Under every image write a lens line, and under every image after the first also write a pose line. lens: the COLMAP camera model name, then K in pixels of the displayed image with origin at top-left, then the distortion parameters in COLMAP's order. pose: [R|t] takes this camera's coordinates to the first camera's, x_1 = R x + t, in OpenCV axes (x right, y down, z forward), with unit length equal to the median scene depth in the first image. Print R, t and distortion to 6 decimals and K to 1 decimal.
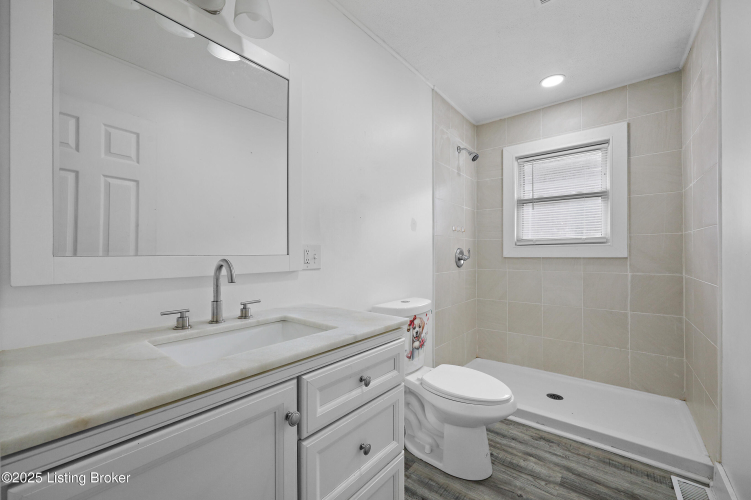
lens RADIAL K [[305.5, 0, 378.2], [0, 305.5, 252.9], [0, 0, 1]] dist [0.001288, 0.000104]
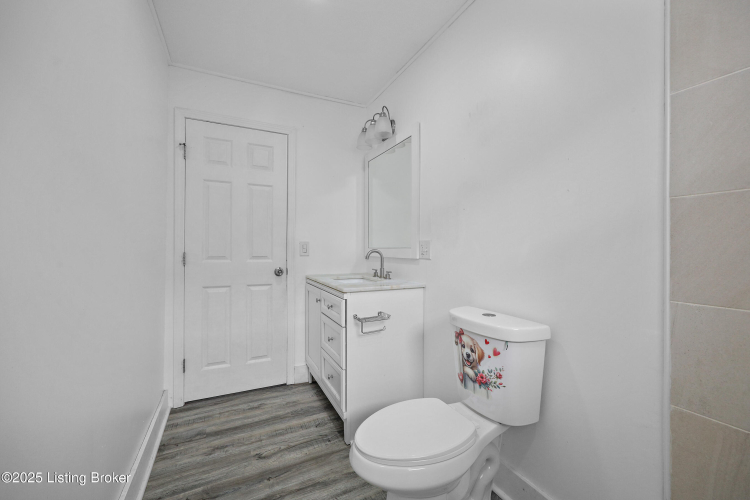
lens RADIAL K [[305.1, 0, 377.8], [0, 305.1, 247.1], [0, 0, 1]] dist [0.001288, 0.000104]
pose [[-0.416752, -0.004270, -0.909010, 0.889378], [-0.002548, 0.999991, -0.003529, 0.005777], [0.909016, 0.000845, -0.416759, 1.119727]]
